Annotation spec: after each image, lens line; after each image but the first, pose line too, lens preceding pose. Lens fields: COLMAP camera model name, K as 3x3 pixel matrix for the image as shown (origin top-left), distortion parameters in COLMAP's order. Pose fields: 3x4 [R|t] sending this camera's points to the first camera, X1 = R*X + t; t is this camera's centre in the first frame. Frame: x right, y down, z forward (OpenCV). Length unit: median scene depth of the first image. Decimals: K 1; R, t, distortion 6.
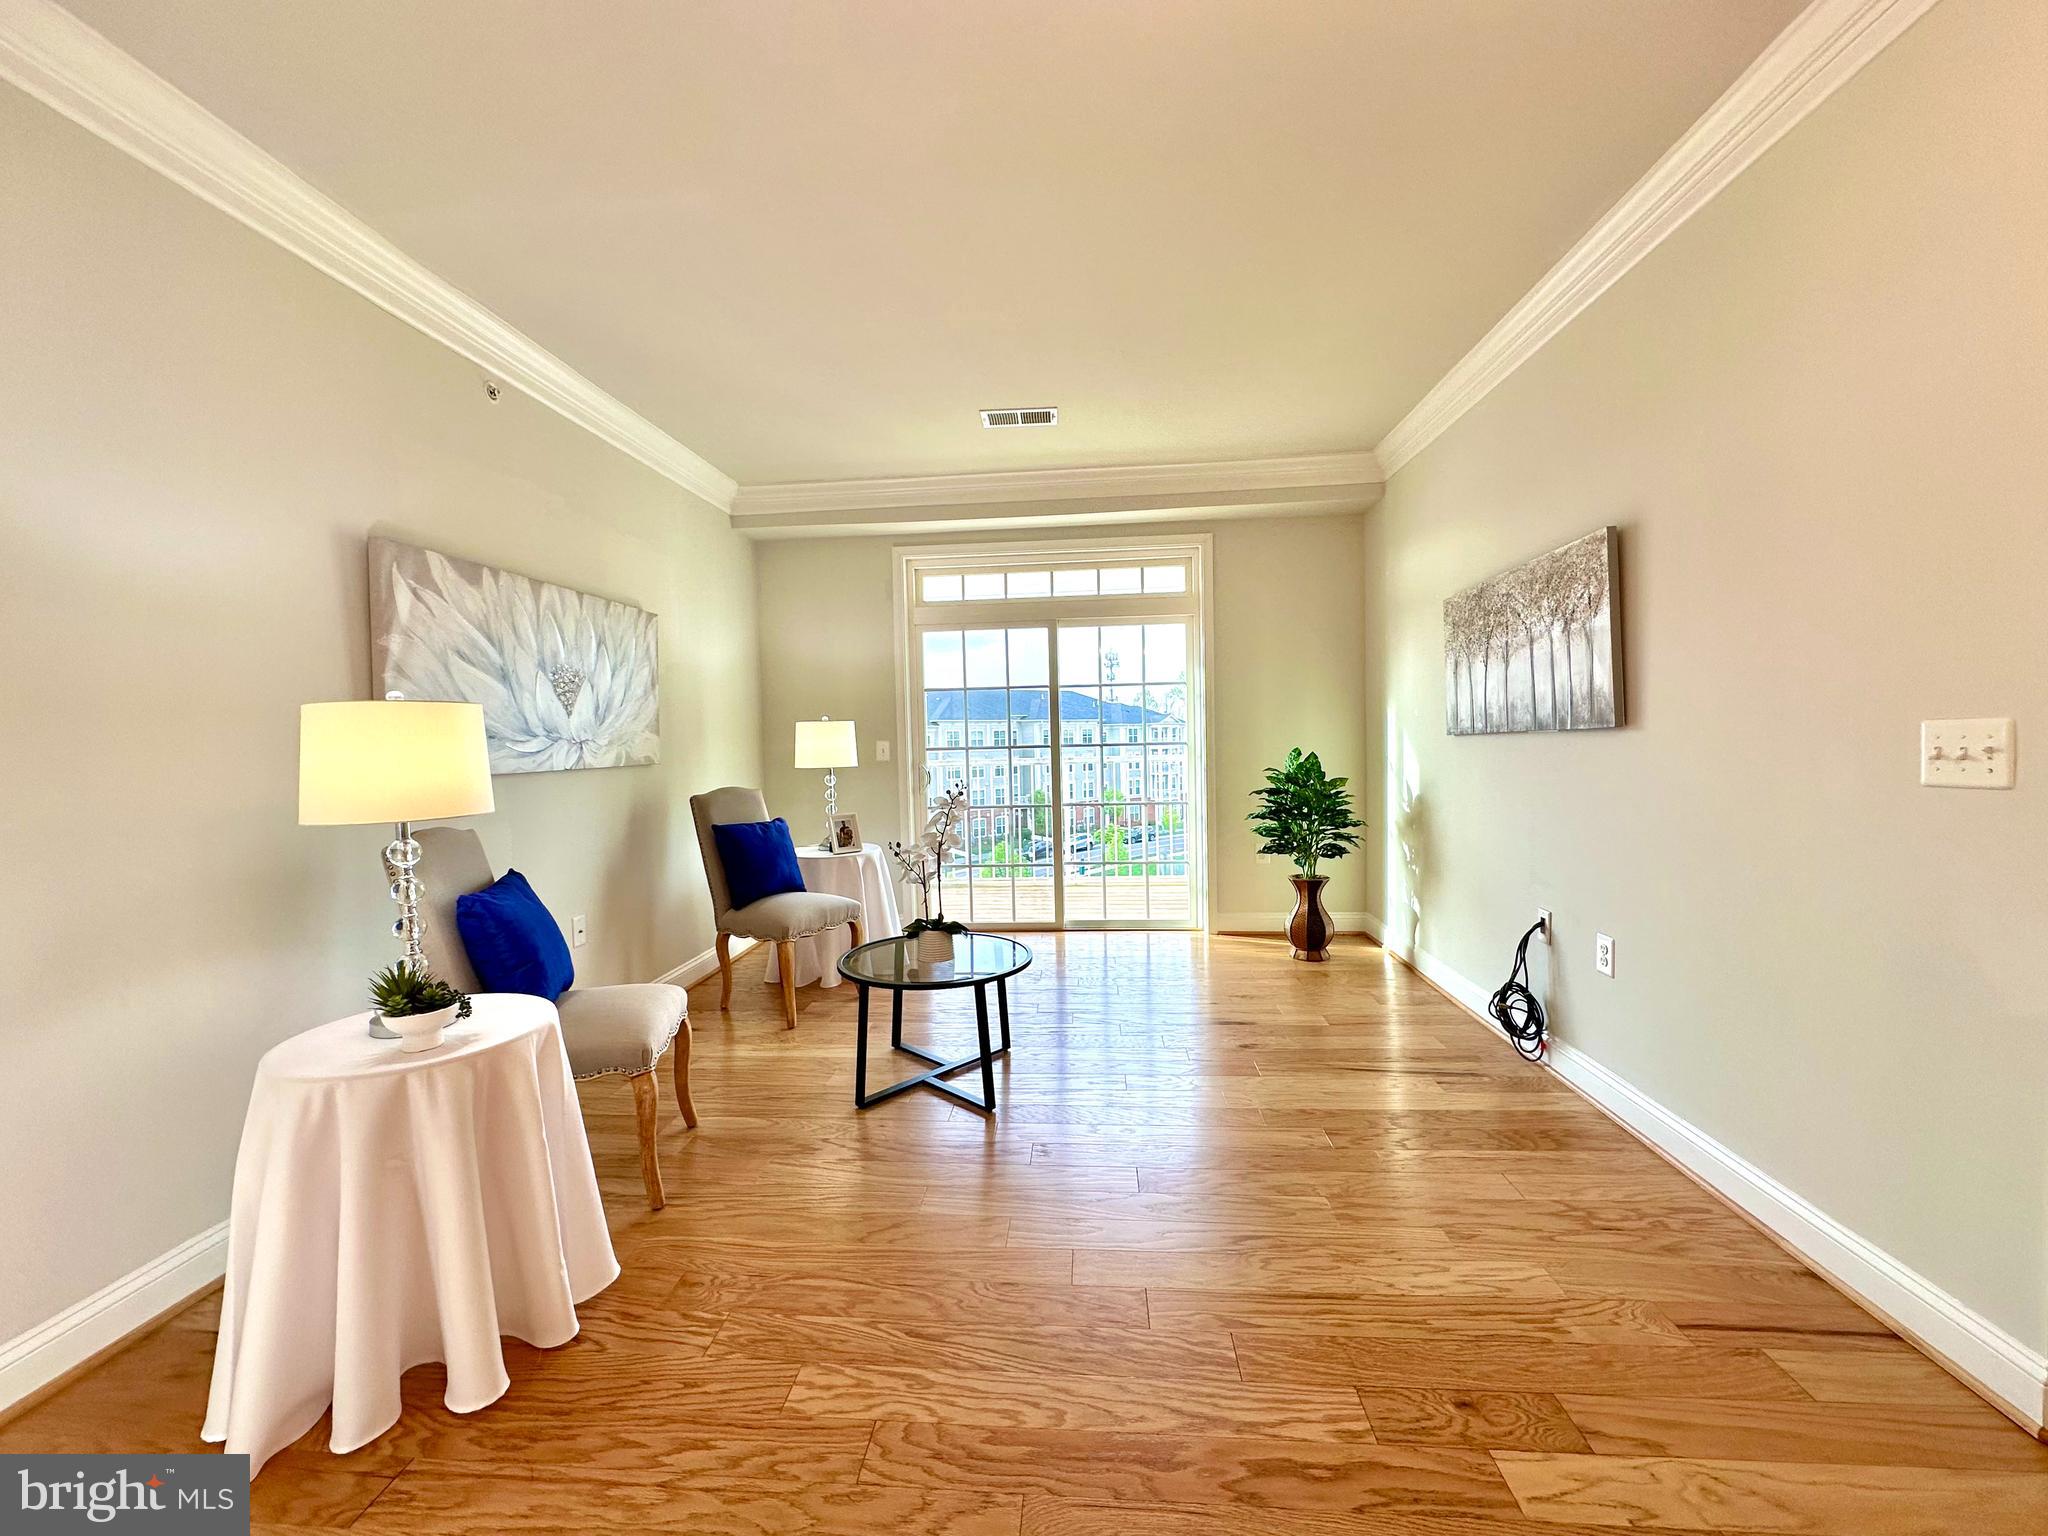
lens RADIAL K [[825.9, 0, 1018.3], [0, 825.9, 765.4], [0, 0, 1]] dist [0.018584, 0.000060]
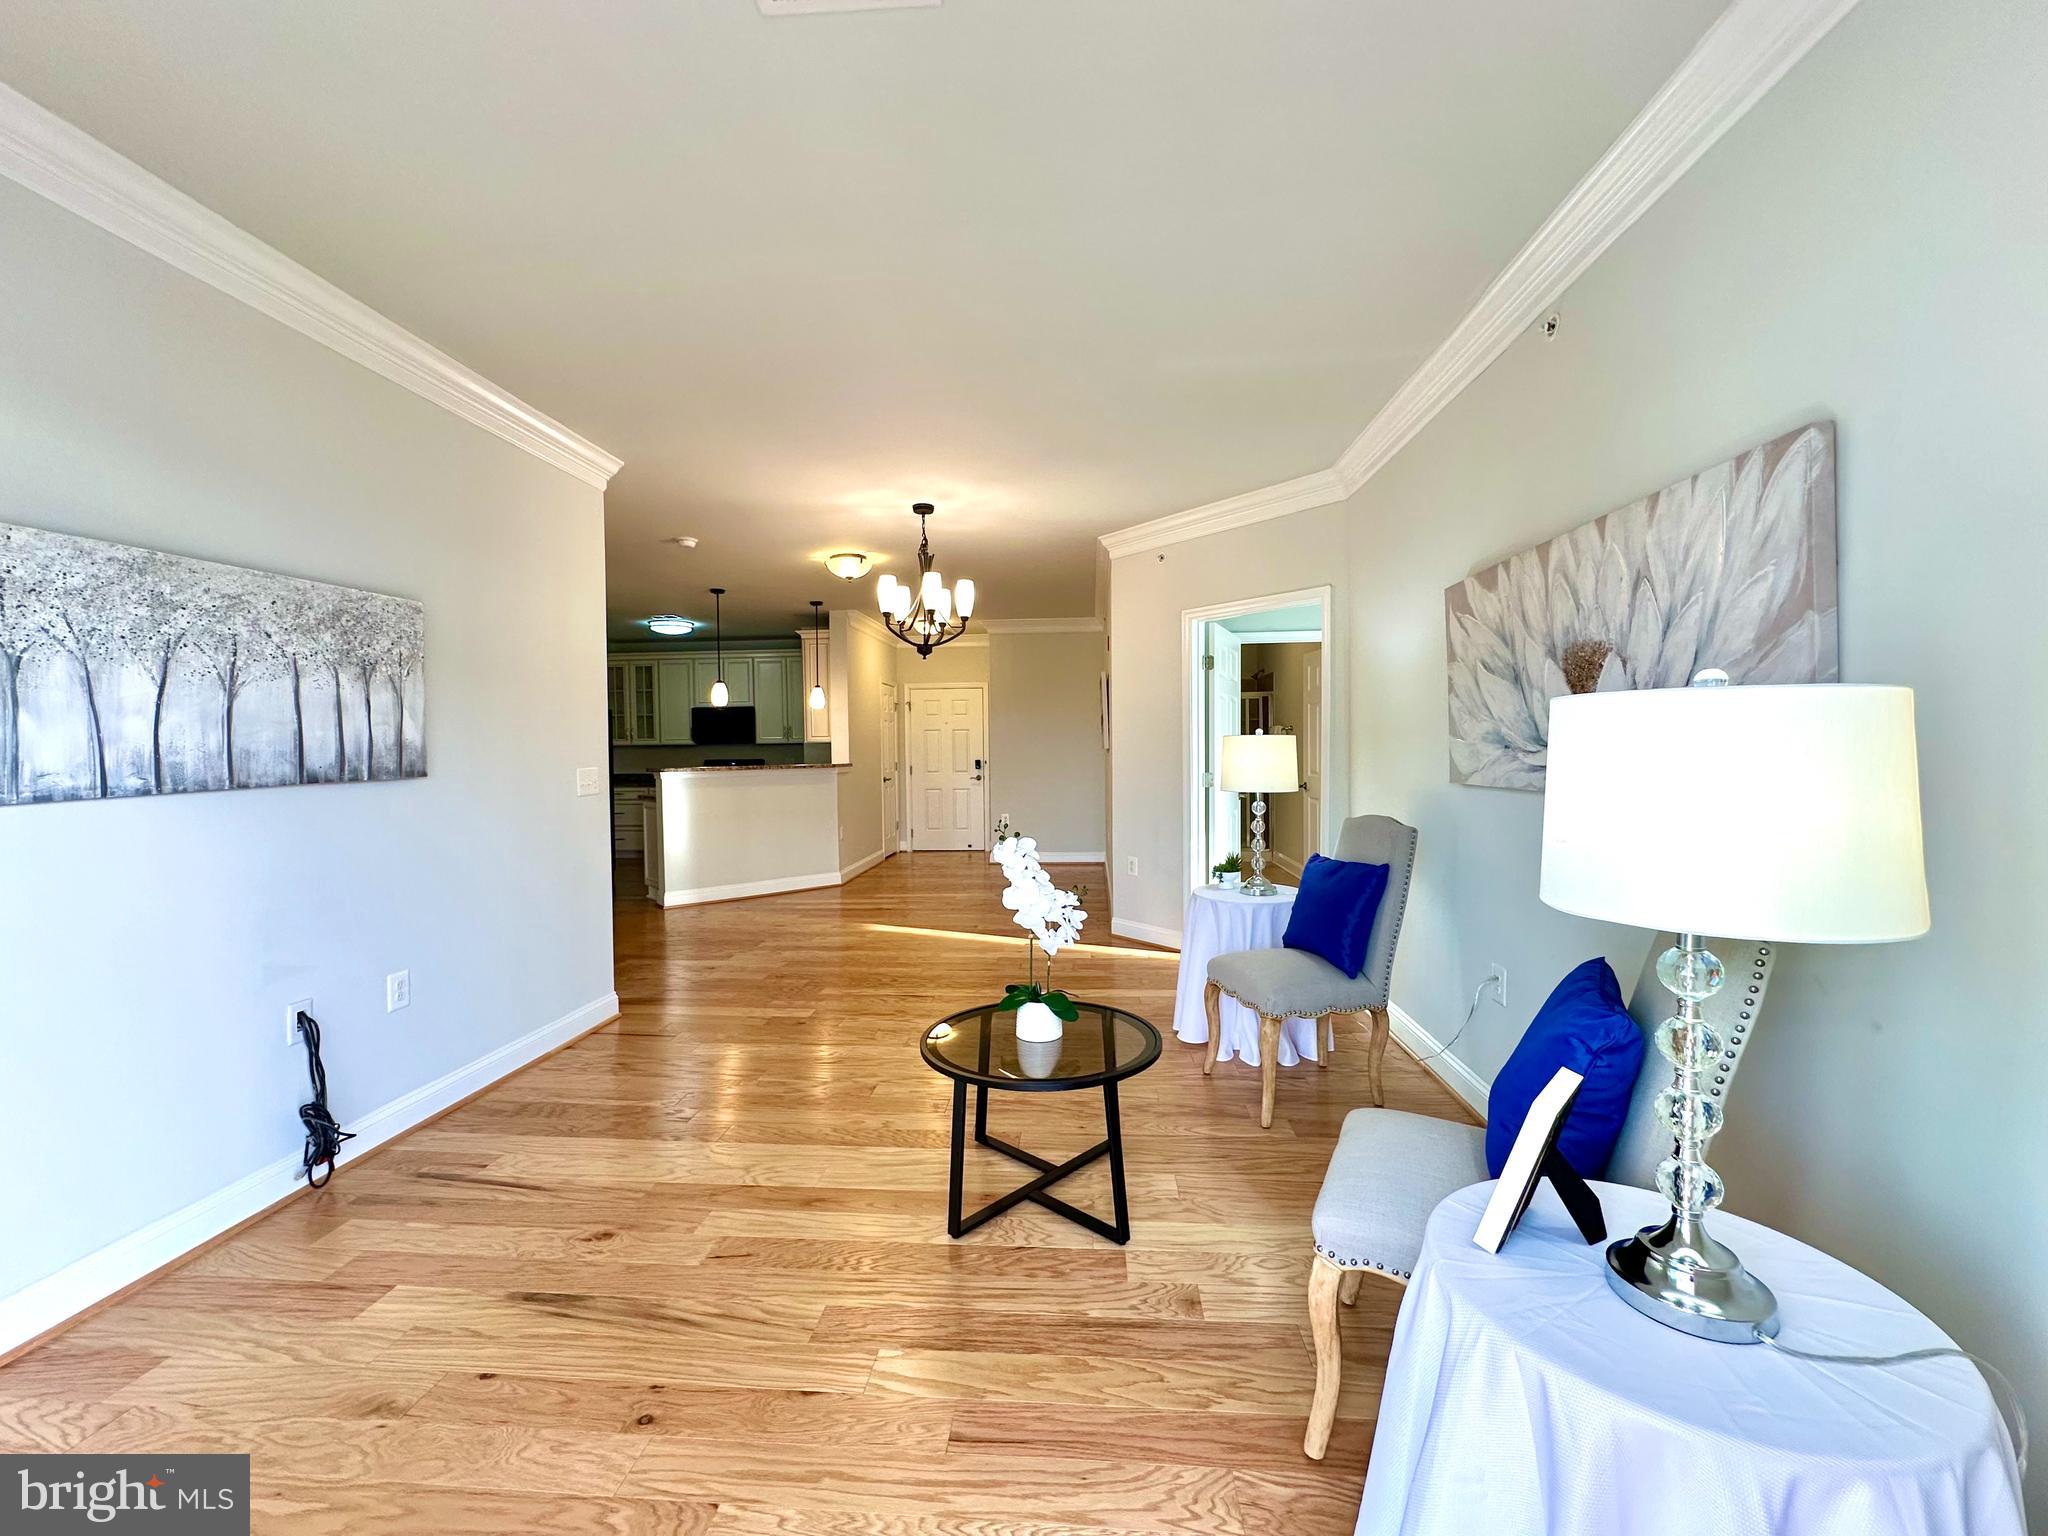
lens RADIAL K [[825.9, 0, 1018.3], [0, 825.9, 765.4], [0, 0, 1]] dist [0.018584, 0.000060]
pose [[-0.999312, 0.036995, -0.002683, -0.082911], [0.036792, 0.997812, 0.054934, -0.076809], [0.004710, 0.054797, -0.998486, 1.761195]]
